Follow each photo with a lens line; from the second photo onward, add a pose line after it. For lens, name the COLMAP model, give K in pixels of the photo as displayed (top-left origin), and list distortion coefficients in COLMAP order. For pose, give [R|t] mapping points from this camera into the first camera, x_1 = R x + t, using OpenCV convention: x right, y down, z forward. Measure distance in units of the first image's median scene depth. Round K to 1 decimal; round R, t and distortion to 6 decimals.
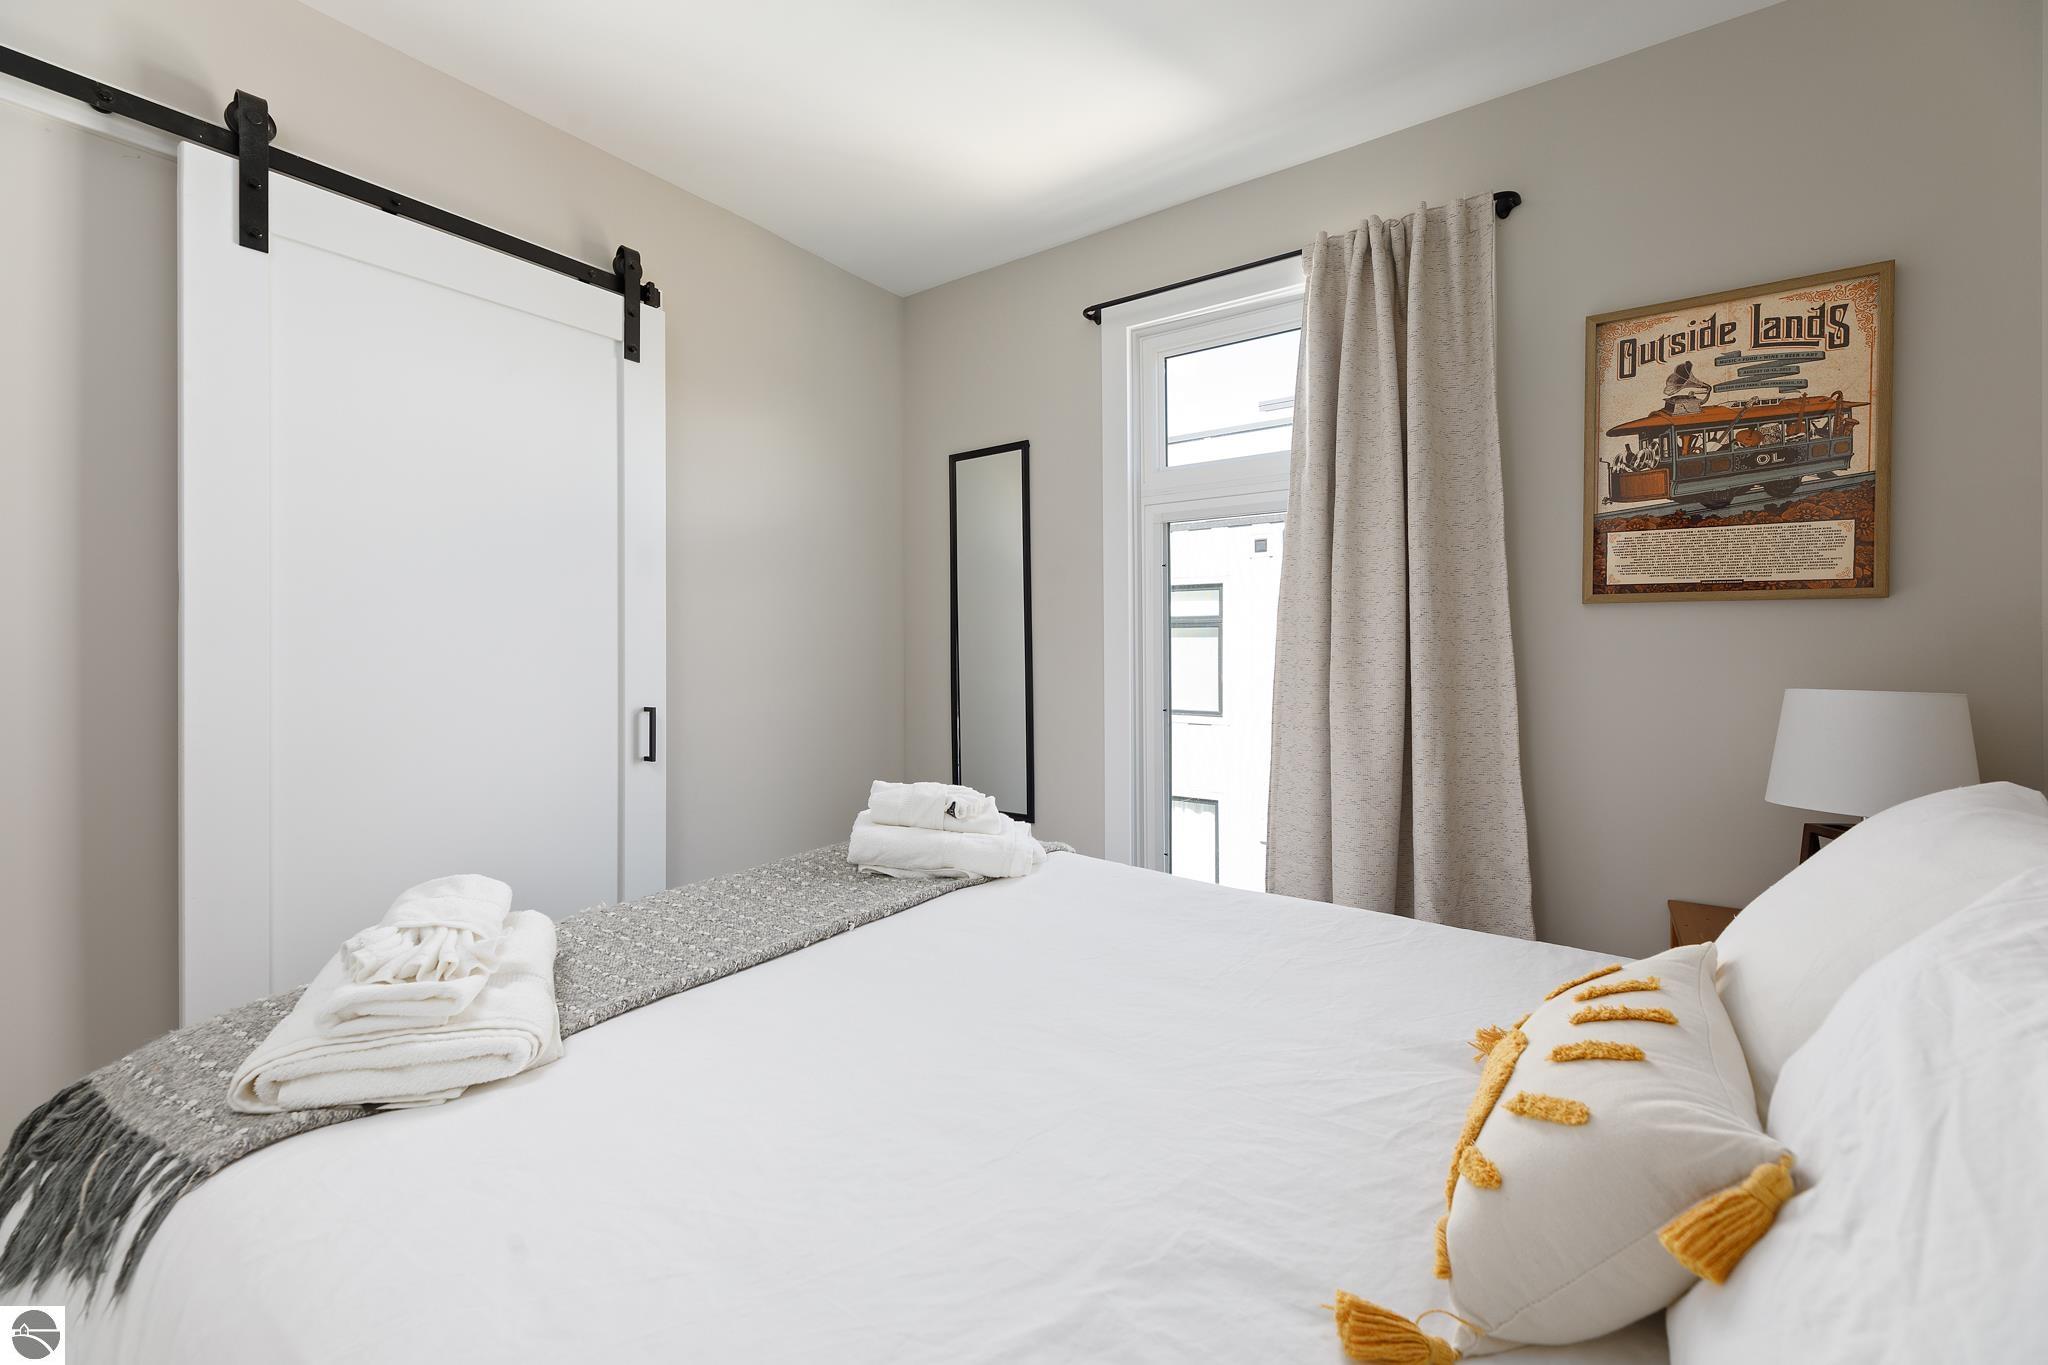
lens RADIAL K [[819.8, 0, 1001.9], [0, 819.8, 656.1], [0, 0, 1]] dist [-0.000415, 0.000364]
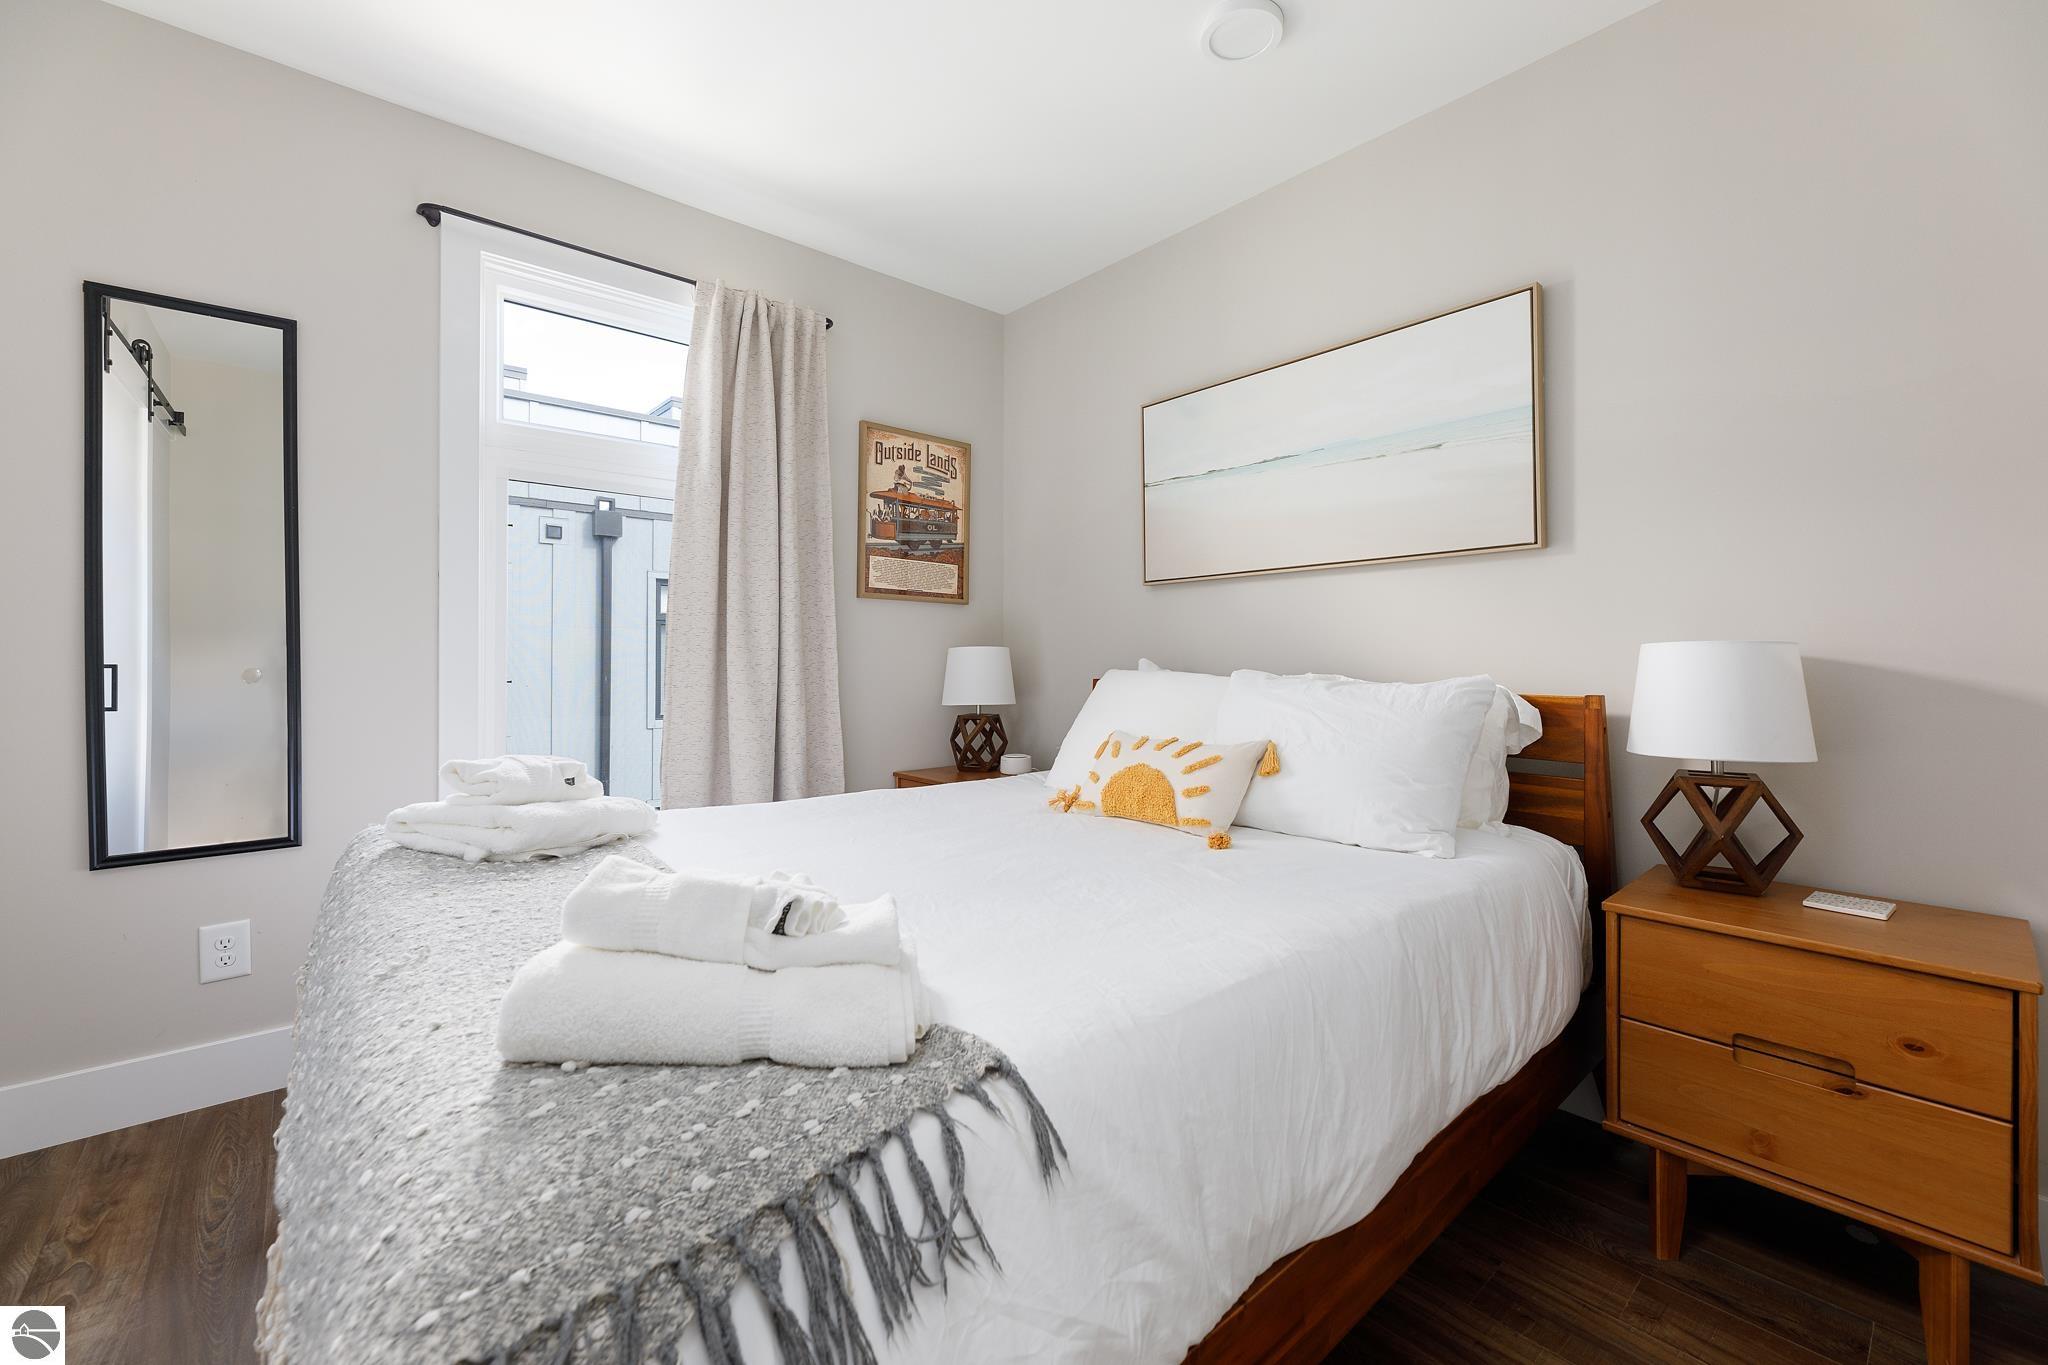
lens RADIAL K [[819.8, 0, 980.0], [0, 819.8, 651.9], [0, 0, 1]] dist [-0.000415, 0.000364]
pose [[0.283202, 0.008987, 0.959018, -0.777631], [-0.001714, 0.999959, -0.008864, 0.057285], [-0.959059, 0.000866, 0.283206, 0.327230]]
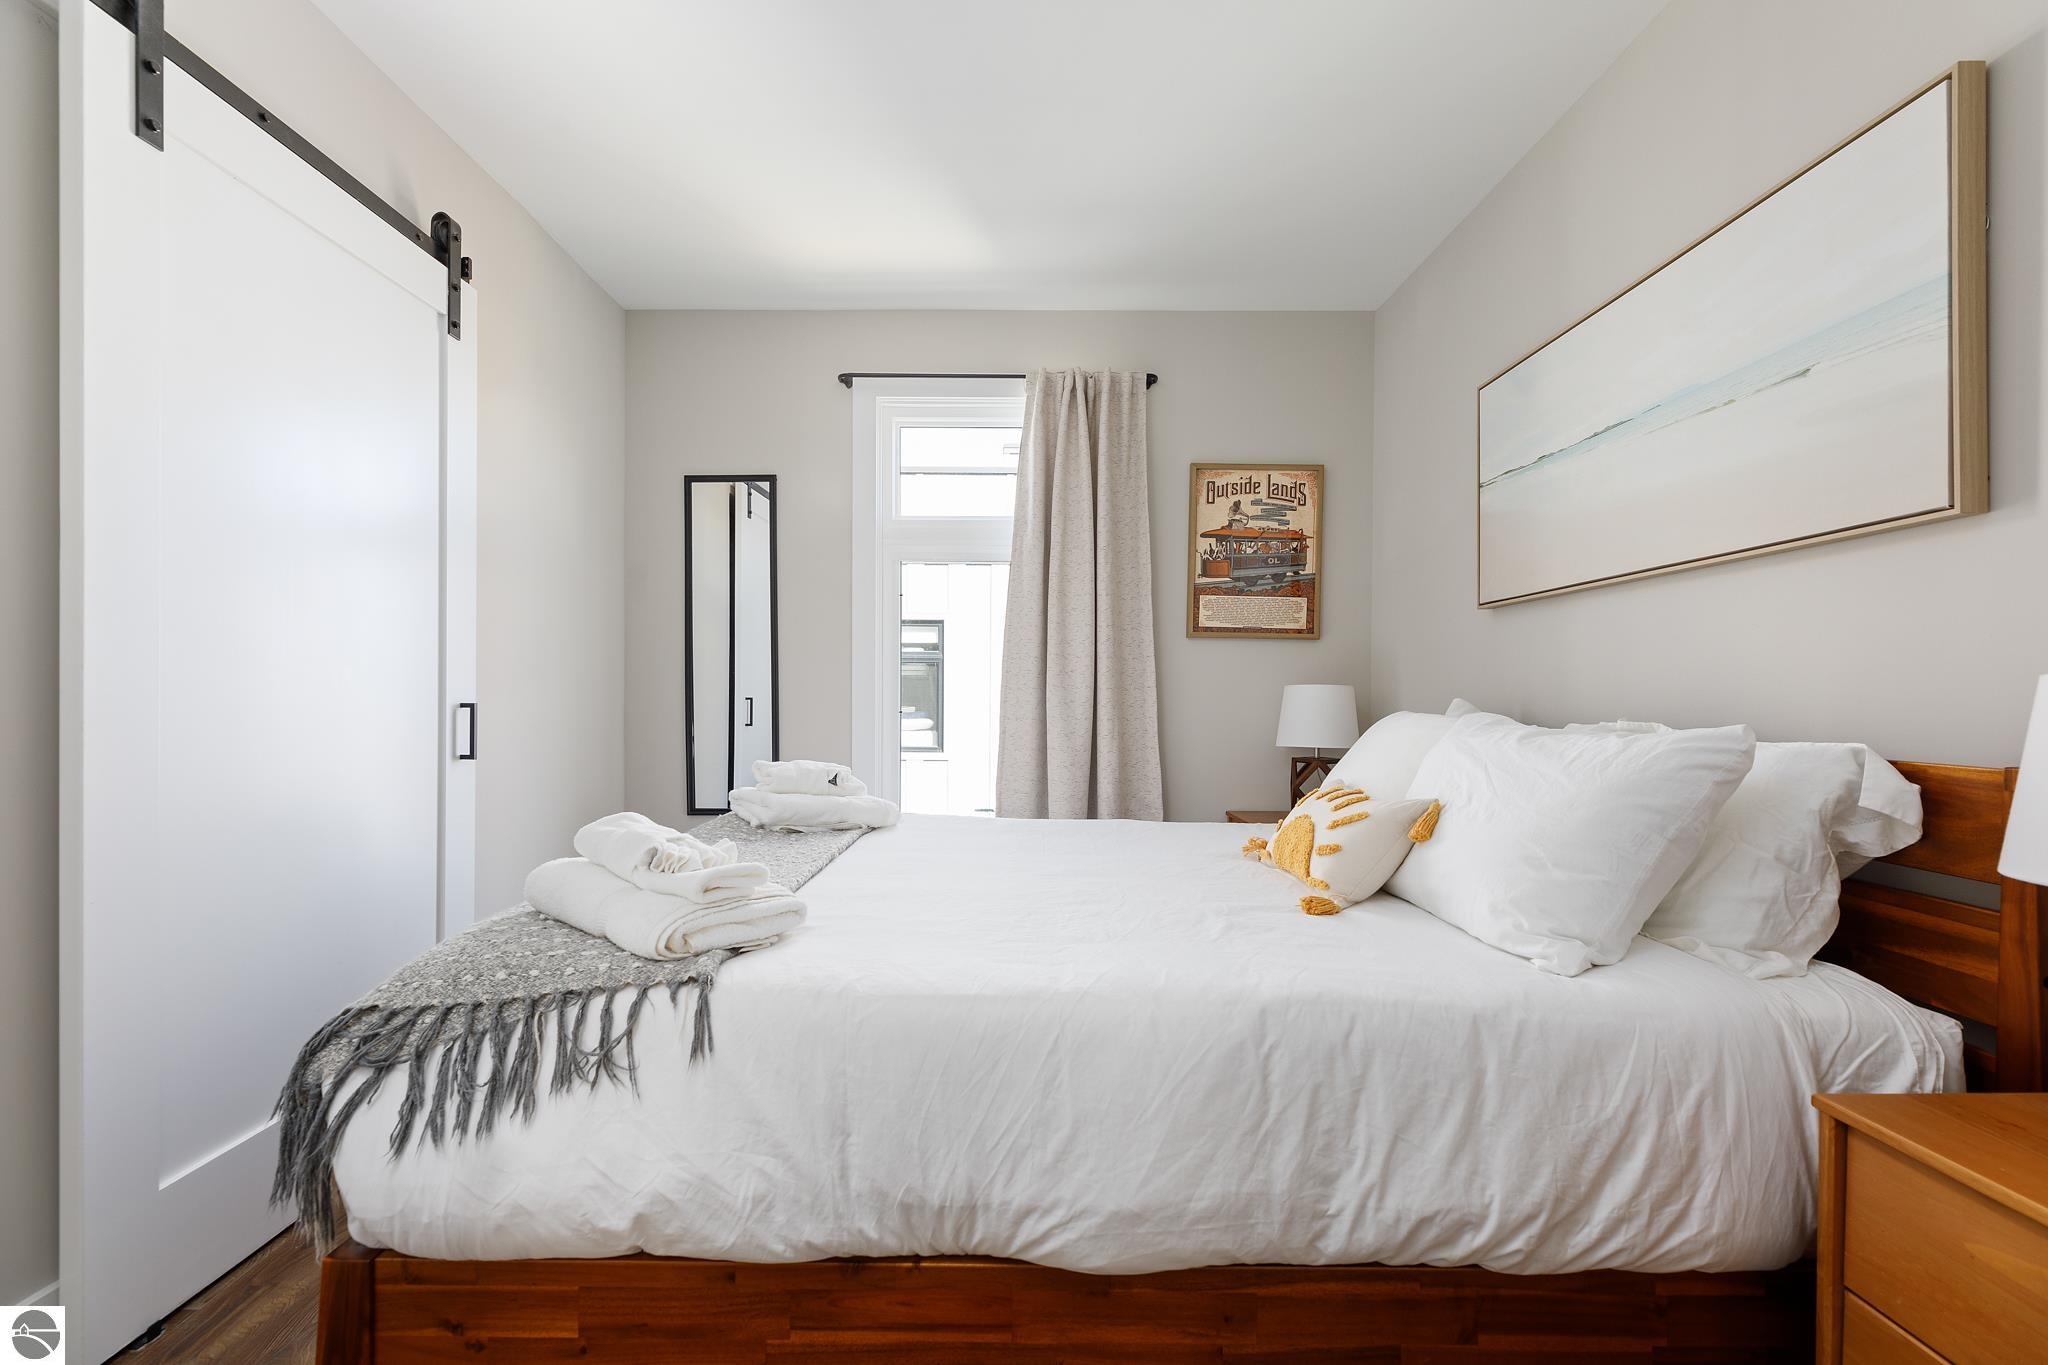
lens RADIAL K [[819.8, 0, 993.3], [0, 819.8, 699.3], [0, 0, 1]] dist [-0.000415, 0.000364]
pose [[0.836125, 0.005080, 0.548516, -0.527697], [-0.009411, 0.999943, 0.005086, 0.056739], [-0.548459, -0.009415, 0.836125, -0.164148]]
